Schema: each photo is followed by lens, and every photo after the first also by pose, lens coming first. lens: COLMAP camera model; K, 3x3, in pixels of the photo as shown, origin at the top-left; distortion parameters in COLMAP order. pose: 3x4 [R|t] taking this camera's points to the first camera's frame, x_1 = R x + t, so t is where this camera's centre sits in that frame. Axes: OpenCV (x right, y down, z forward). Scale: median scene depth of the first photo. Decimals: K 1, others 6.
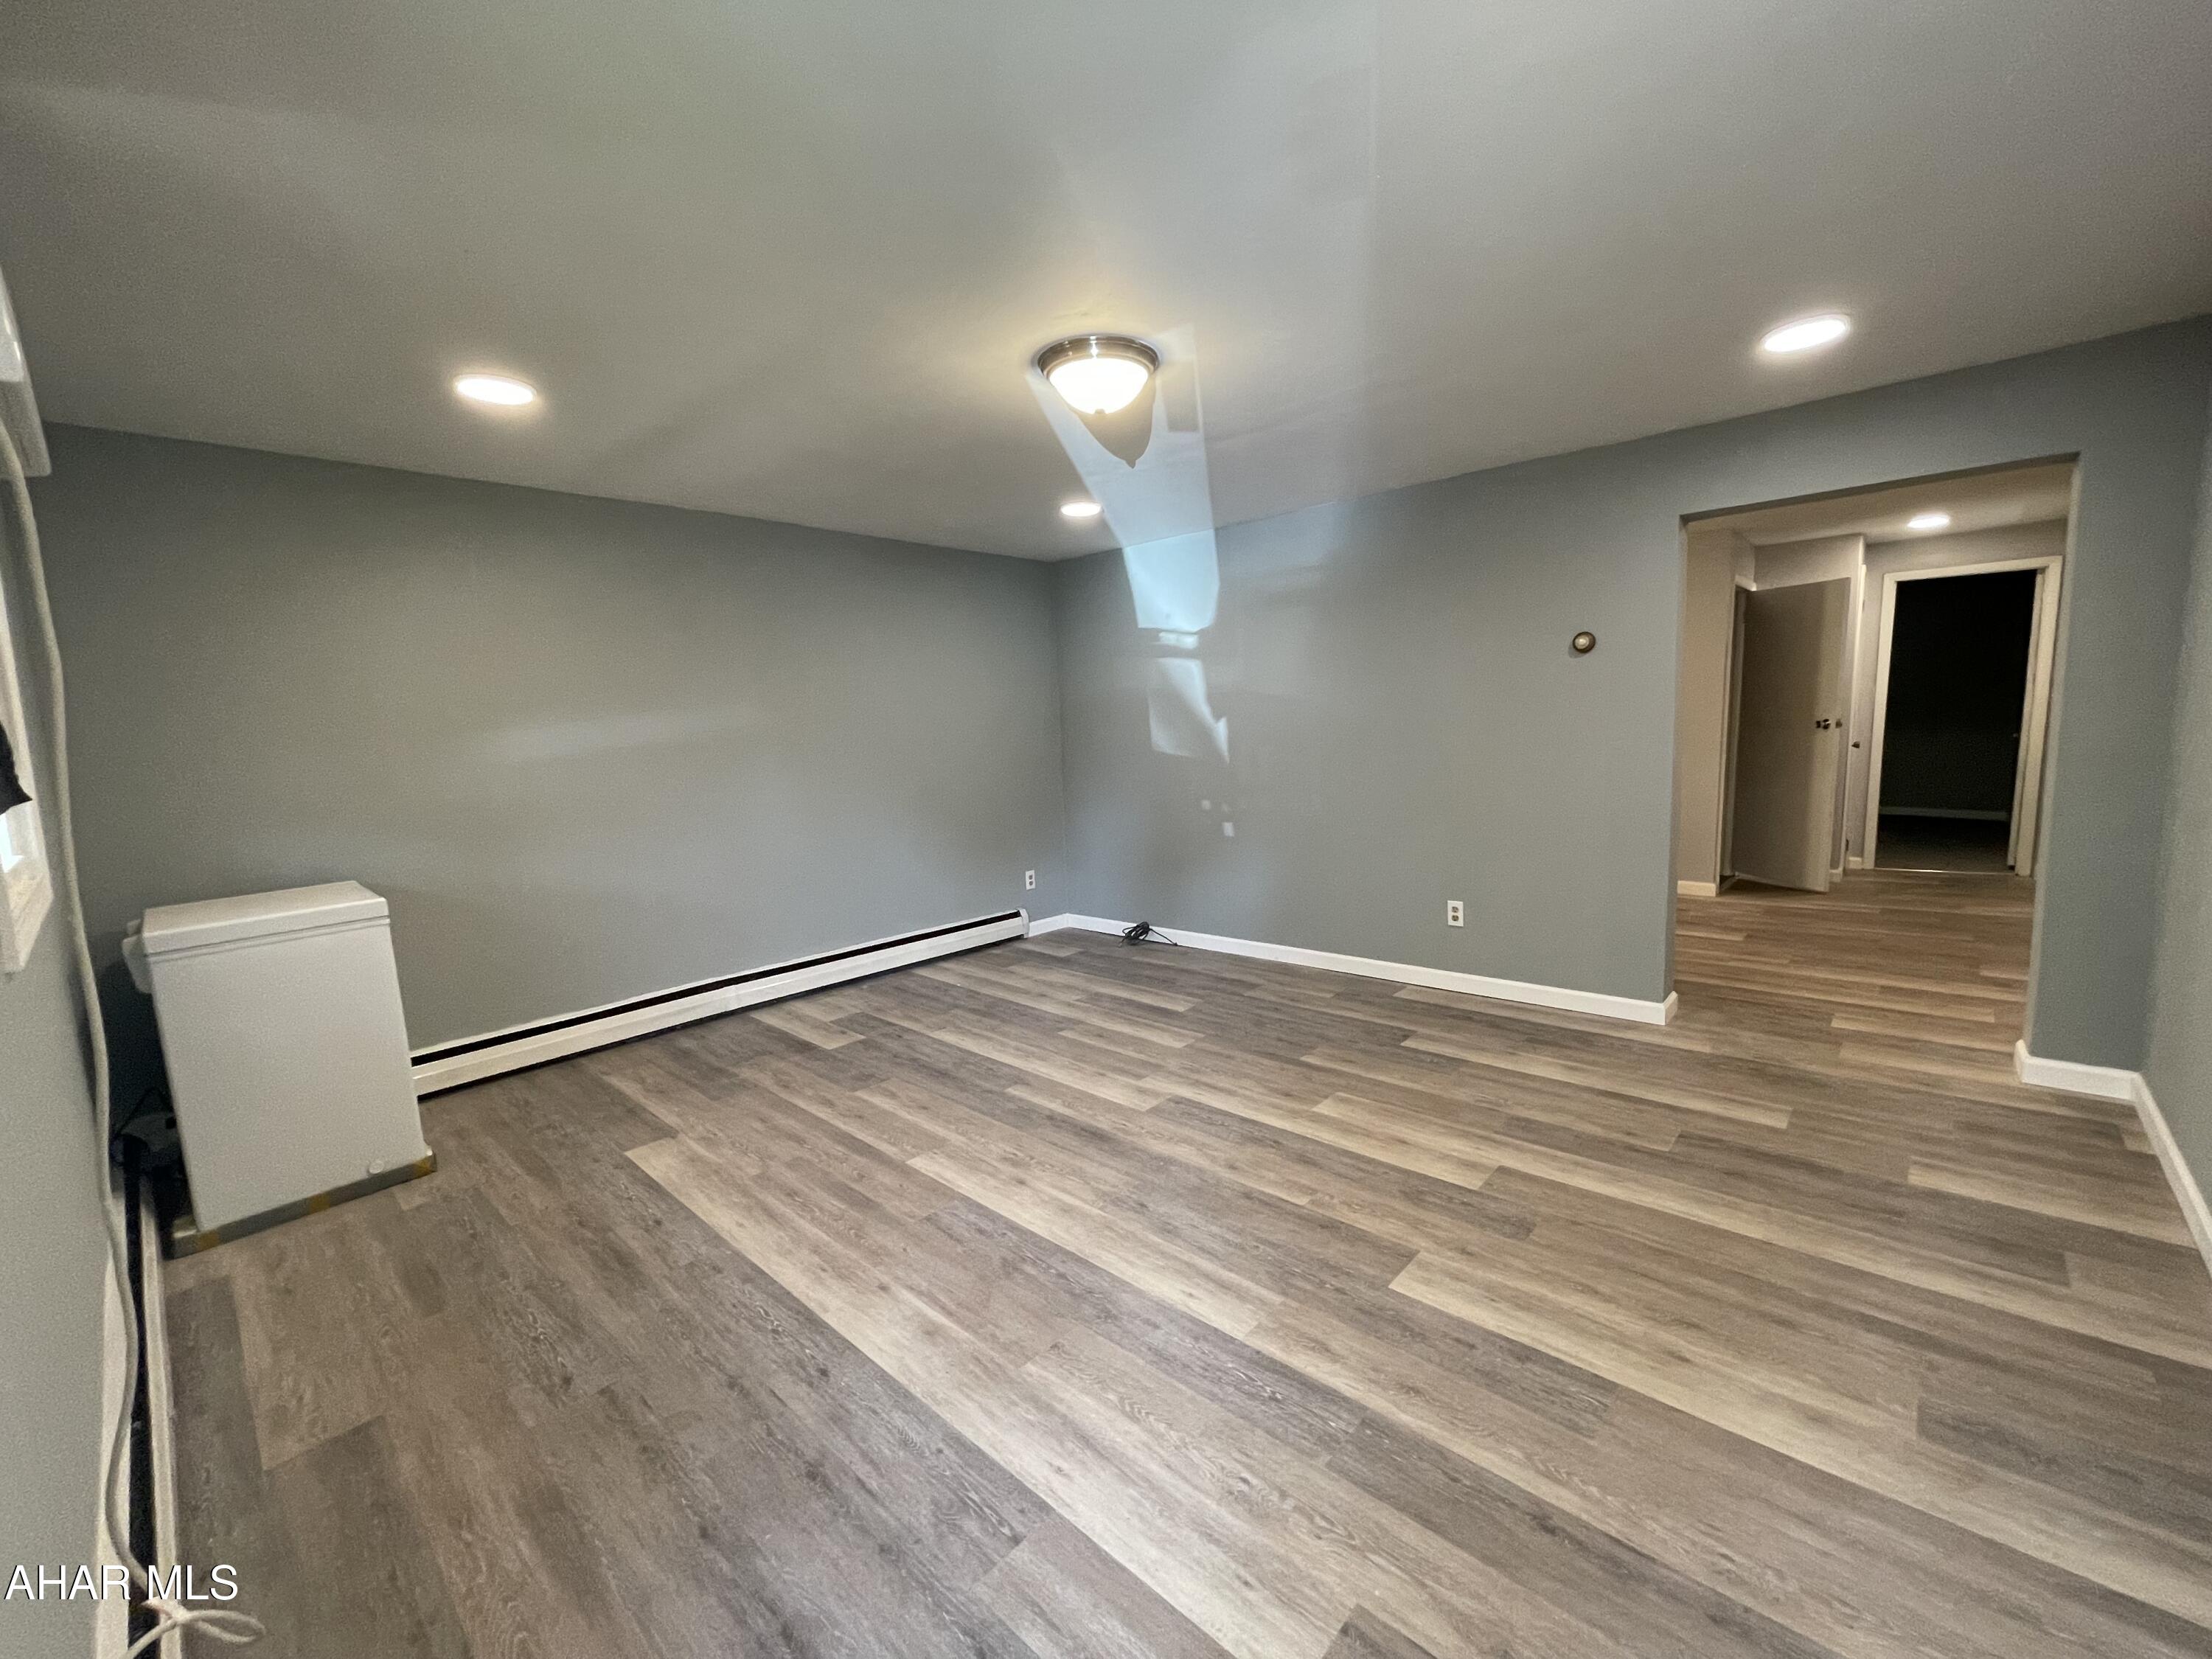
lens RADIAL K [[894.3, 0, 1105.2], [0, 894.3, 835.0], [0, 0, 1]] dist [-0.003366, 0.001638]
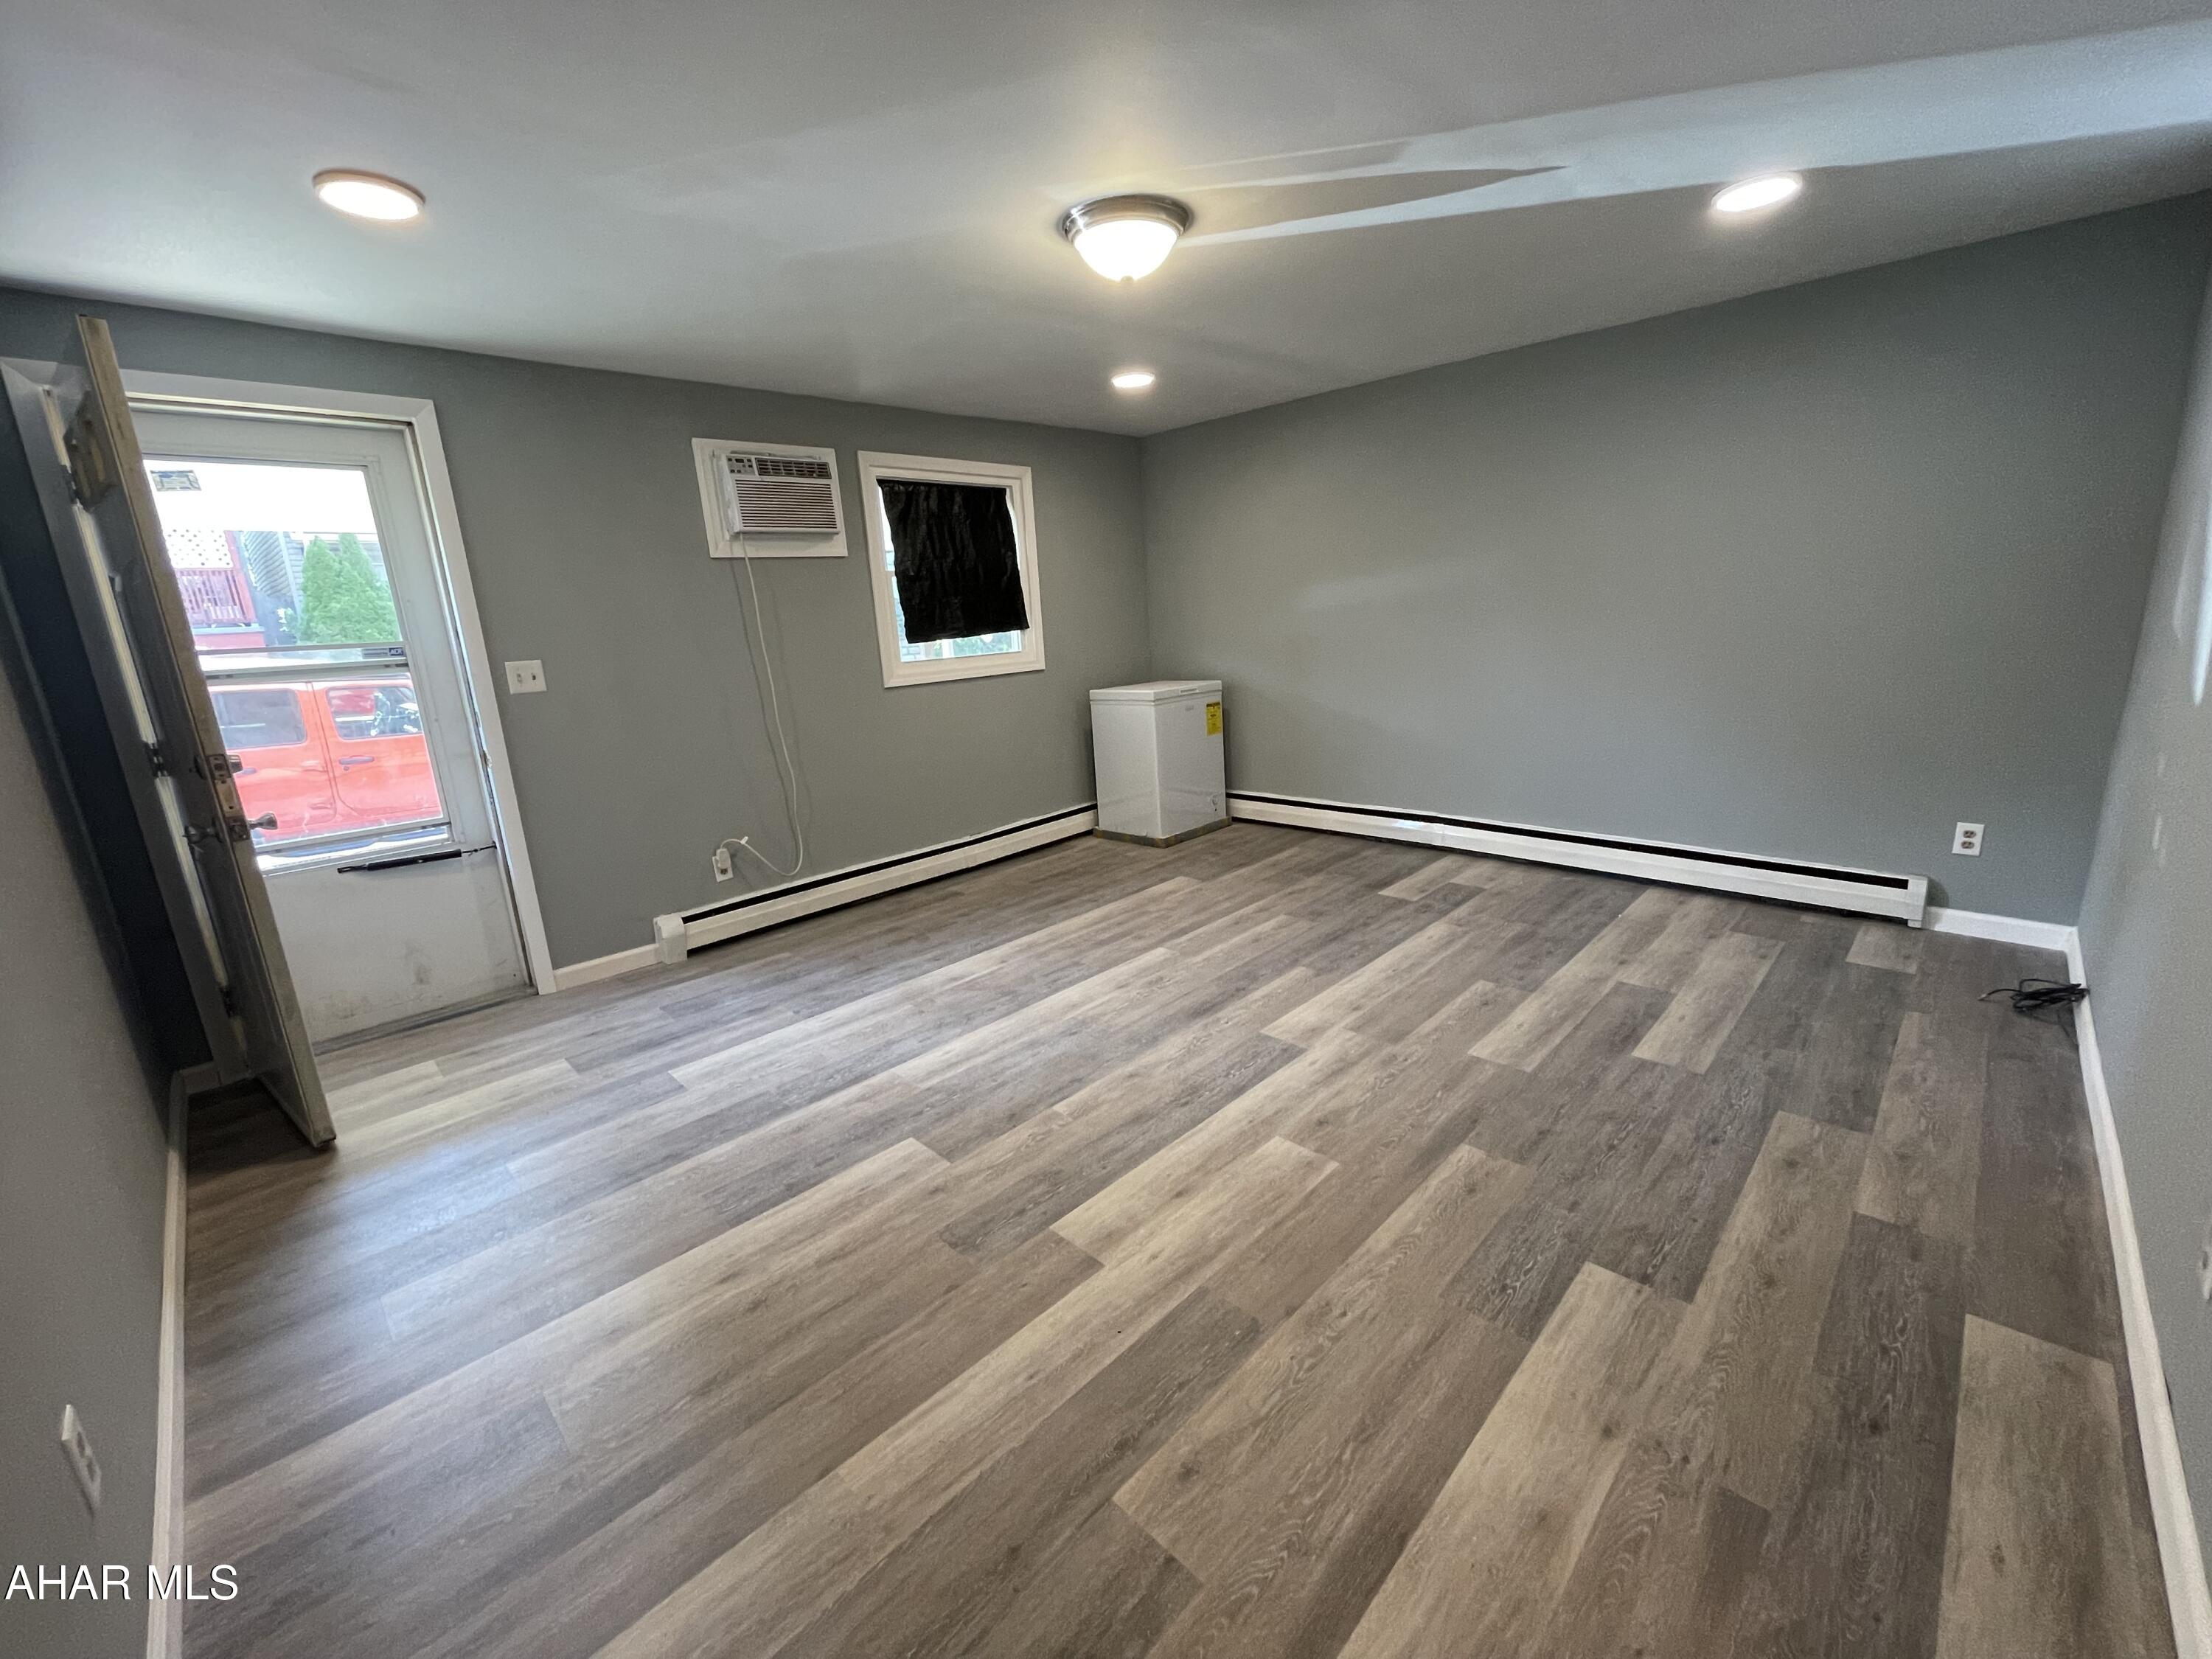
lens RADIAL K [[894.3, 0, 1105.4], [0, 894.3, 821.3], [0, 0, 1]] dist [-0.003366, 0.001638]
pose [[-0.030717, 0.272939, -0.961541, 0.835141], [-0.073794, 0.958750, 0.274504, -0.134306], [0.996800, 0.079388, -0.009308, 0.792555]]
